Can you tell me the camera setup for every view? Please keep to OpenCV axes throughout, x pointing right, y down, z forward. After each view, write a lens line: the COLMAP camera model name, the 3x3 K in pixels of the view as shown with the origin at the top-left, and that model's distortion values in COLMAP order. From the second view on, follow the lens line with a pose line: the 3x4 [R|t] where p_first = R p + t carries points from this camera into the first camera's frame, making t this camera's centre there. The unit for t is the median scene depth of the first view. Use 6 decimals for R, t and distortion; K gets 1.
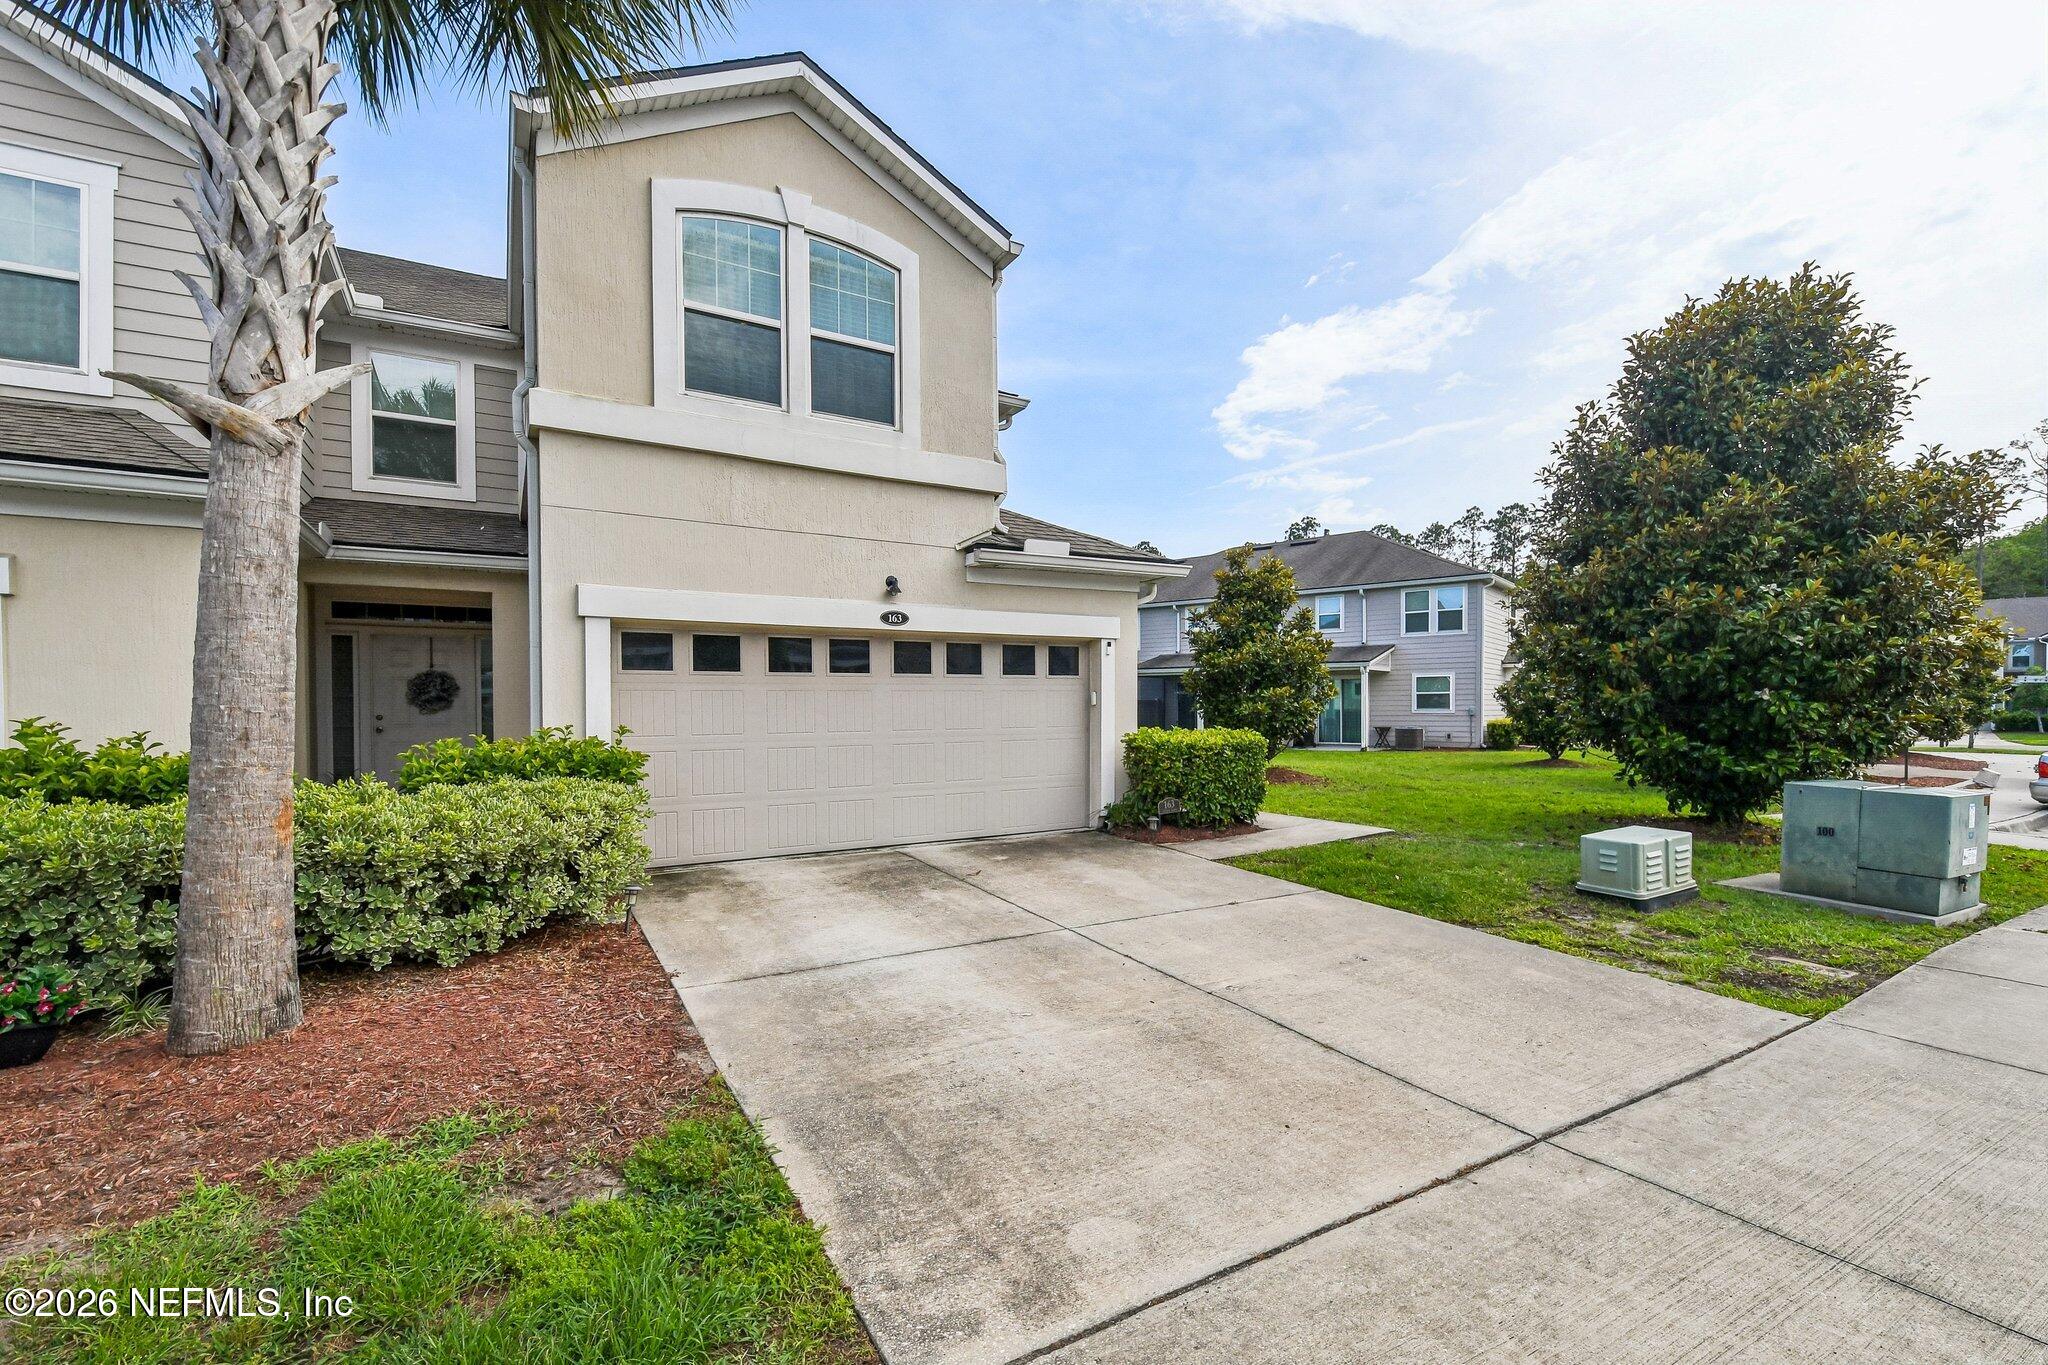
lens RADIAL K [[912.5, 0, 1028.7], [0, 912.5, 710.6], [0, 0, 1]] dist [0.018056, -0.000230]
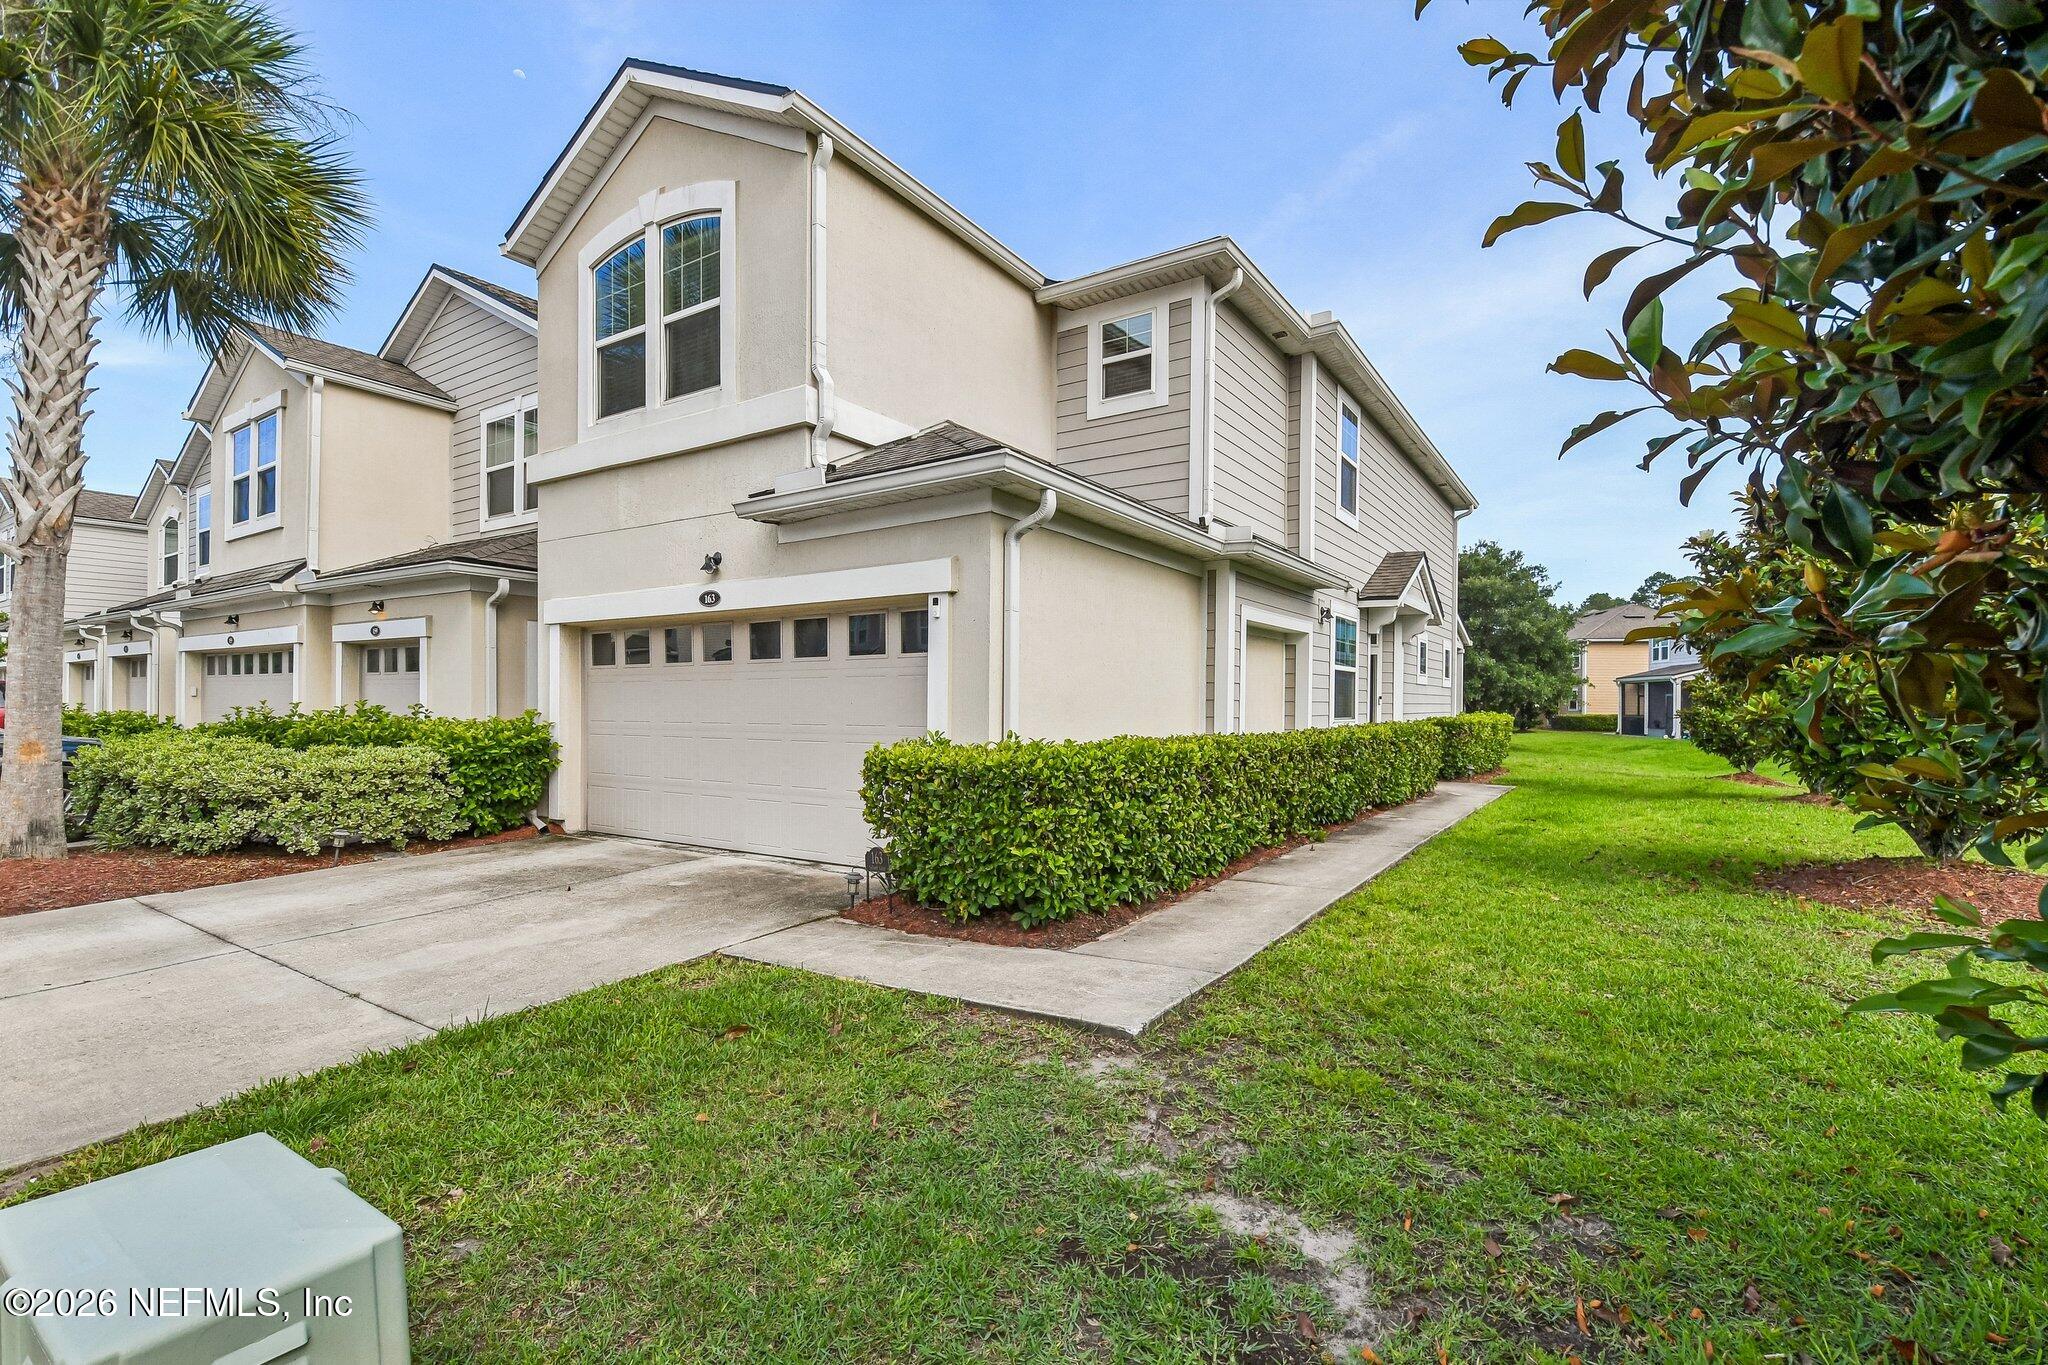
lens RADIAL K [[906.9, 0, 1056.2], [0, 906.9, 701.4], [0, 0, 1]] dist [0.001101, -0.001006]
pose [[0.455943, 0.004923, -0.889995, 0.811908], [-0.007879, 0.999968, 0.001495, -0.003768], [0.889974, 0.006331, 0.455967, 0.901953]]
